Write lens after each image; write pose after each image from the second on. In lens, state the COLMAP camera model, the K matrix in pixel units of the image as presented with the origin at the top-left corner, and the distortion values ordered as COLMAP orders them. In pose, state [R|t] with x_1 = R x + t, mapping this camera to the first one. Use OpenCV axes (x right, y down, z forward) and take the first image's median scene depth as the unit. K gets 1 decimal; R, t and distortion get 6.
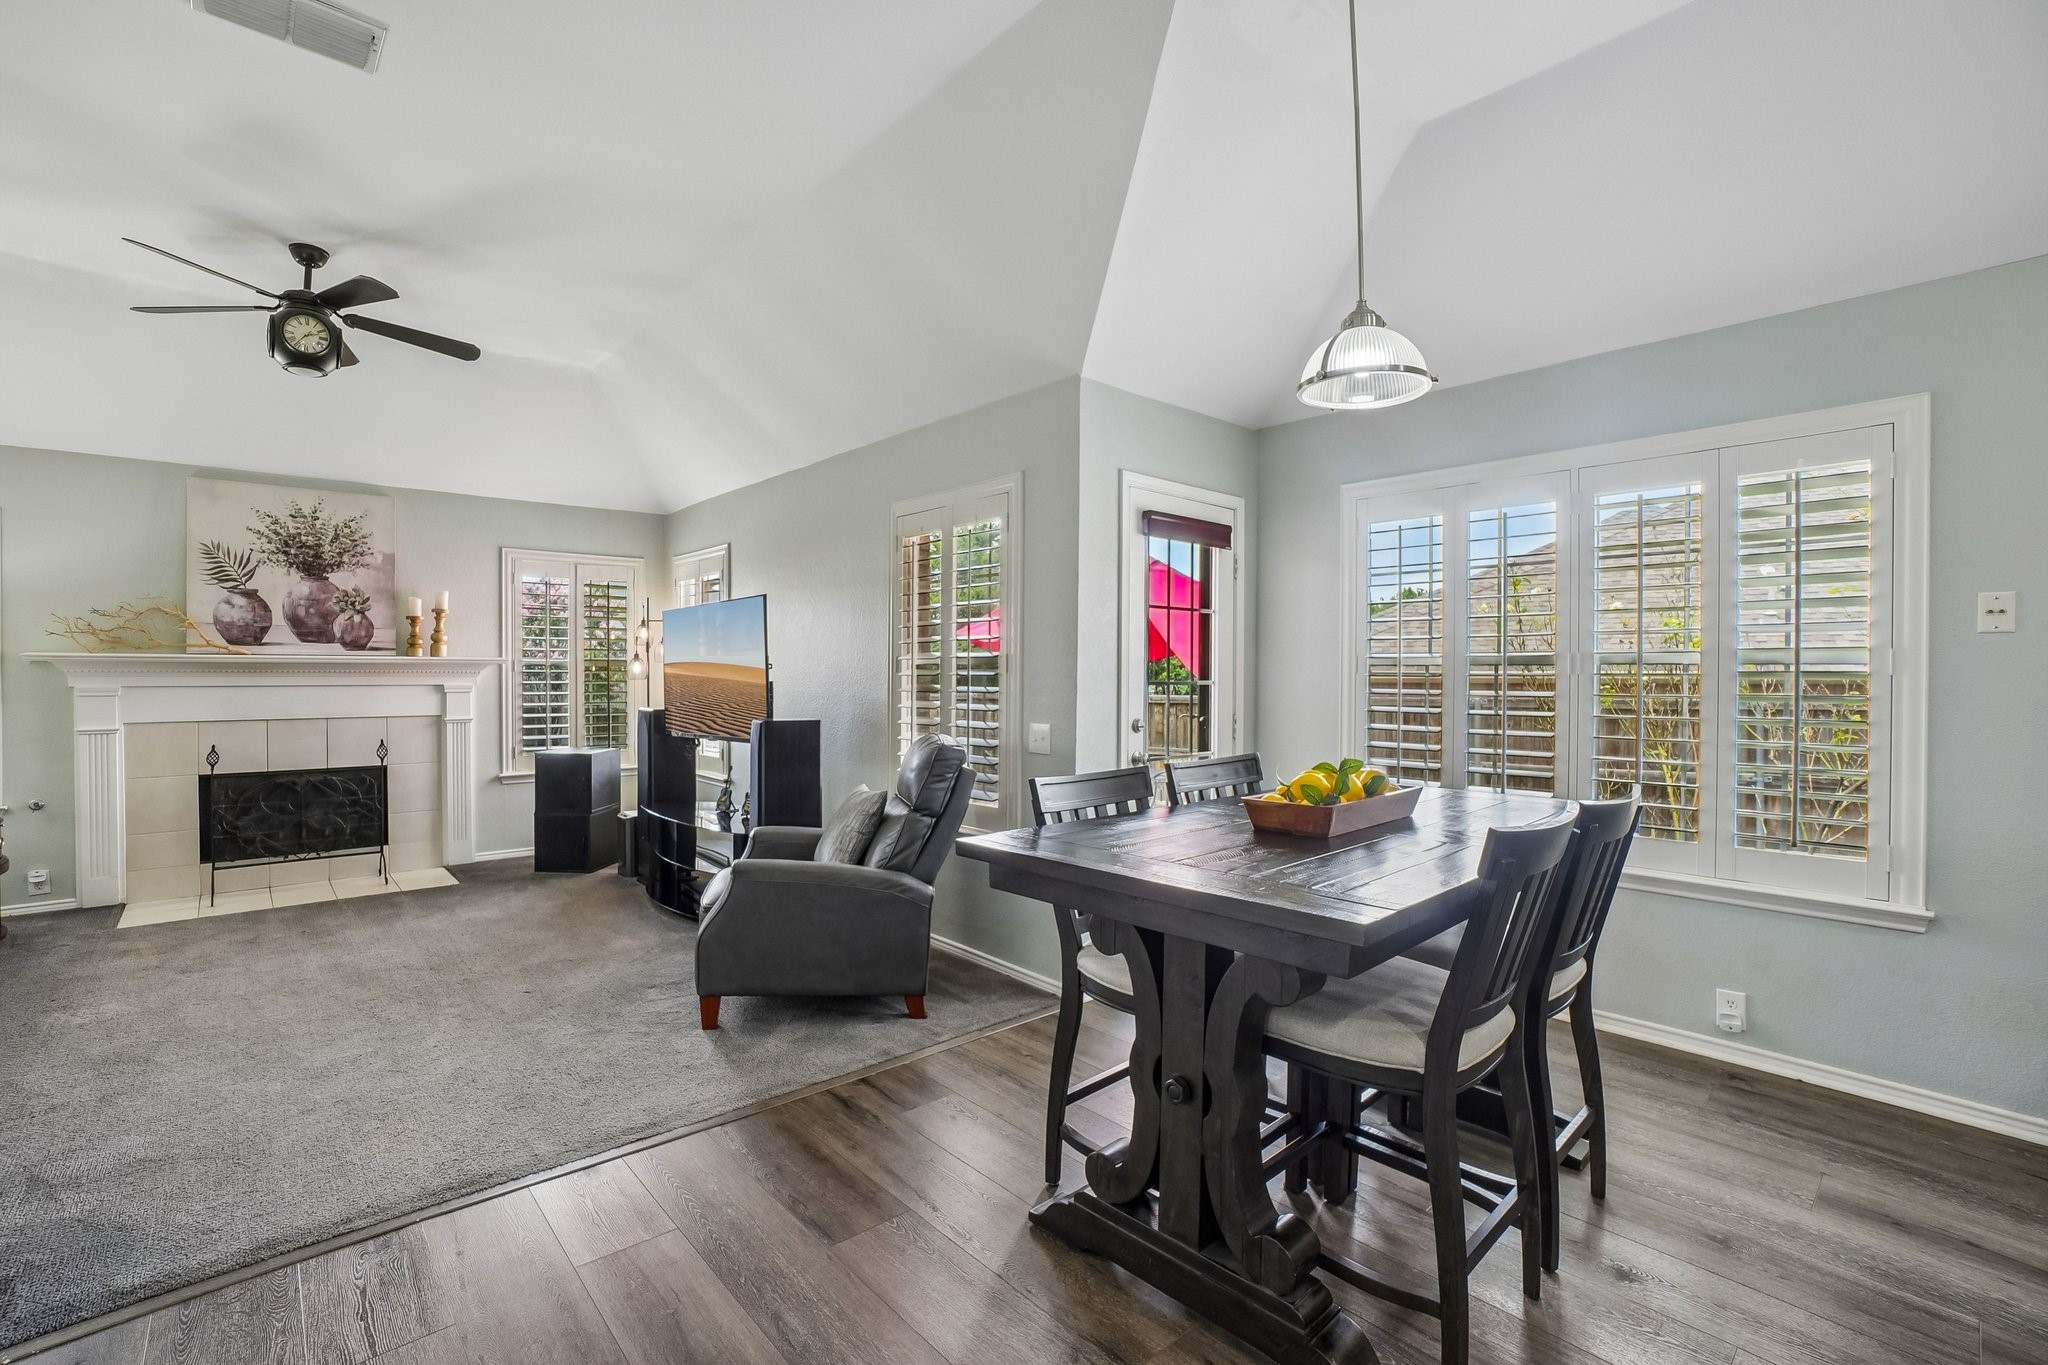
lens RADIAL K [[897.5, 0, 1003.1], [0, 897.5, 680.8], [0, 0, 1]] dist [-0.060083, 0.021437]
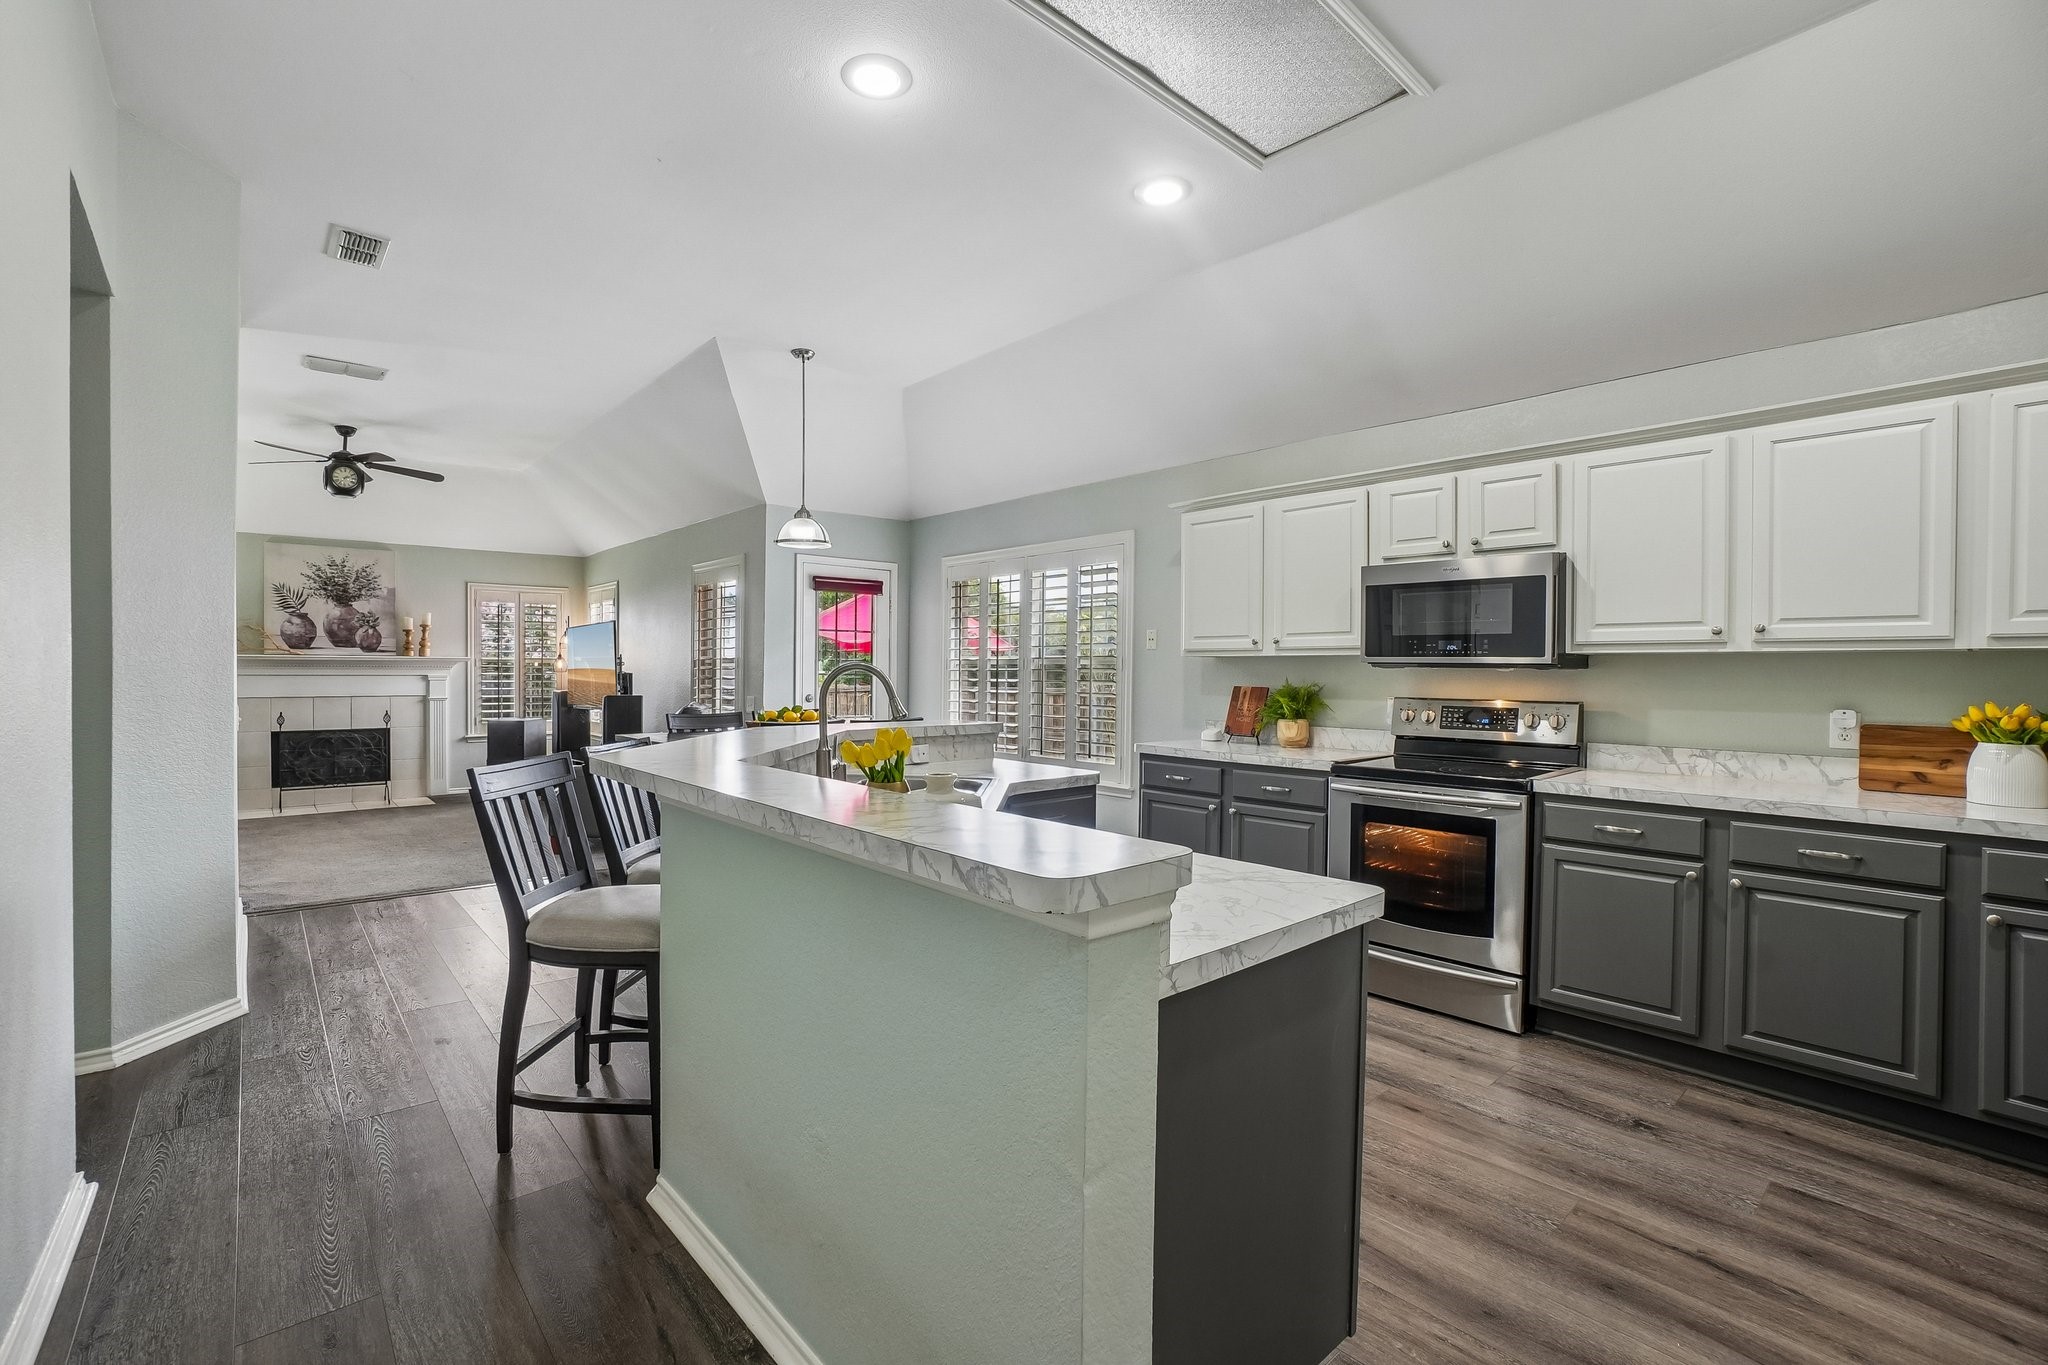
lens RADIAL K [[897.5, 0, 1003.1], [0, 897.5, 680.8], [0, 0, 1]] dist [-0.060083, 0.021437]
pose [[0.999983, 0.004107, -0.004146, 0.391158], [-0.004094, 0.999987, 0.003145, 0.006320], [0.004159, -0.003128, 0.999986, -0.550251]]
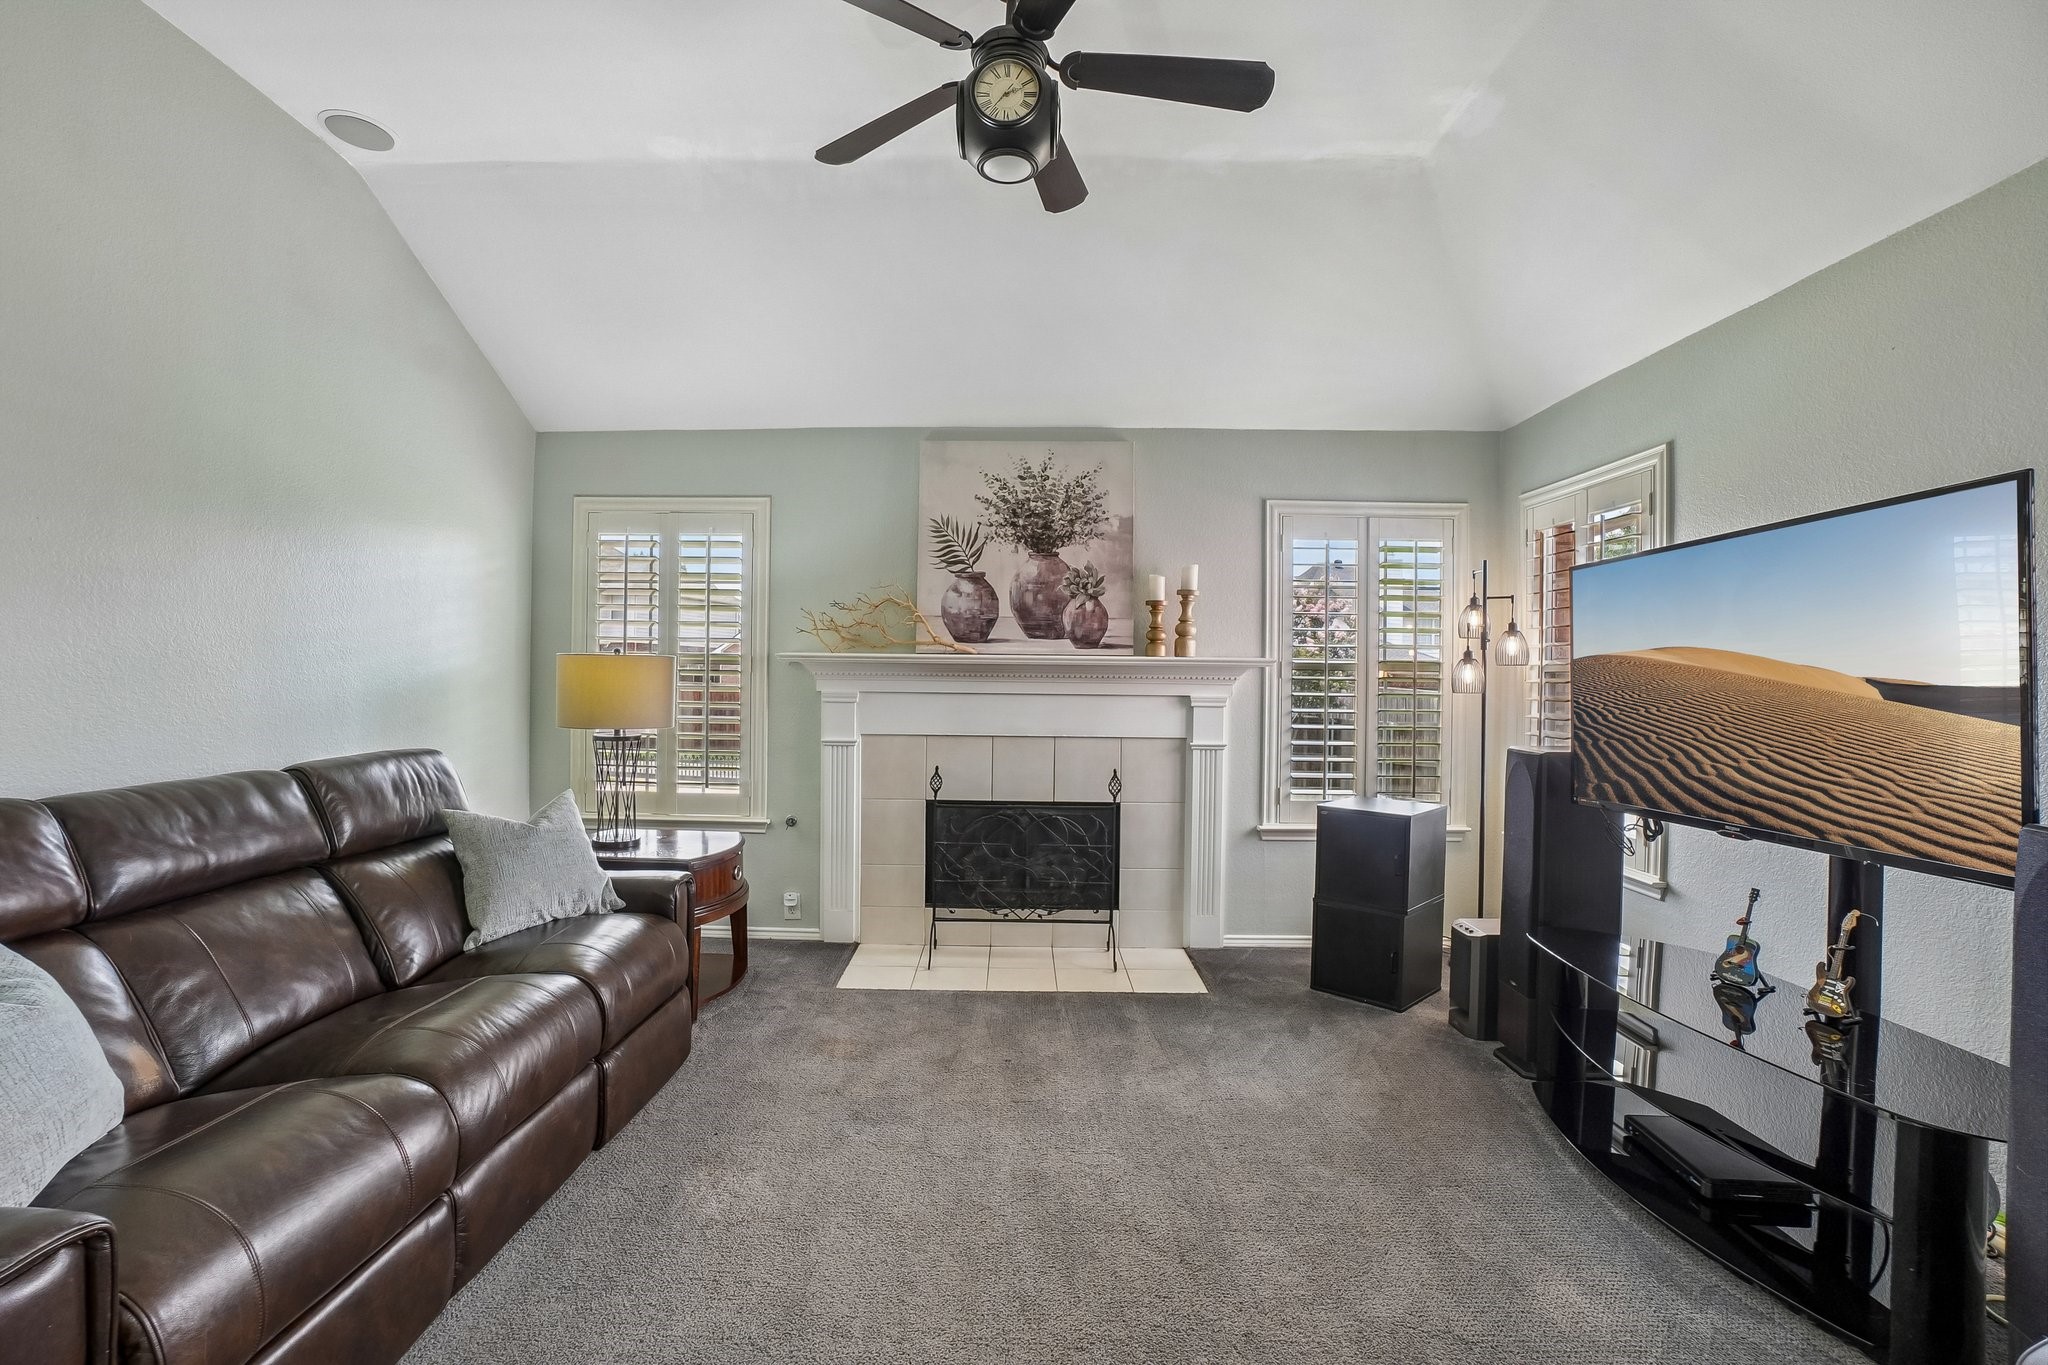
lens RADIAL K [[904.0, 0, 1002.9], [0, 904.0, 679.4], [0, 0, 1]] dist [-0.062912, 0.021780]
pose [[0.735926, 0.009535, -0.676995, -0.279592], [-0.015898, 0.999868, -0.003199, -0.004731], [0.676876, 0.013117, 0.735981, 0.395368]]
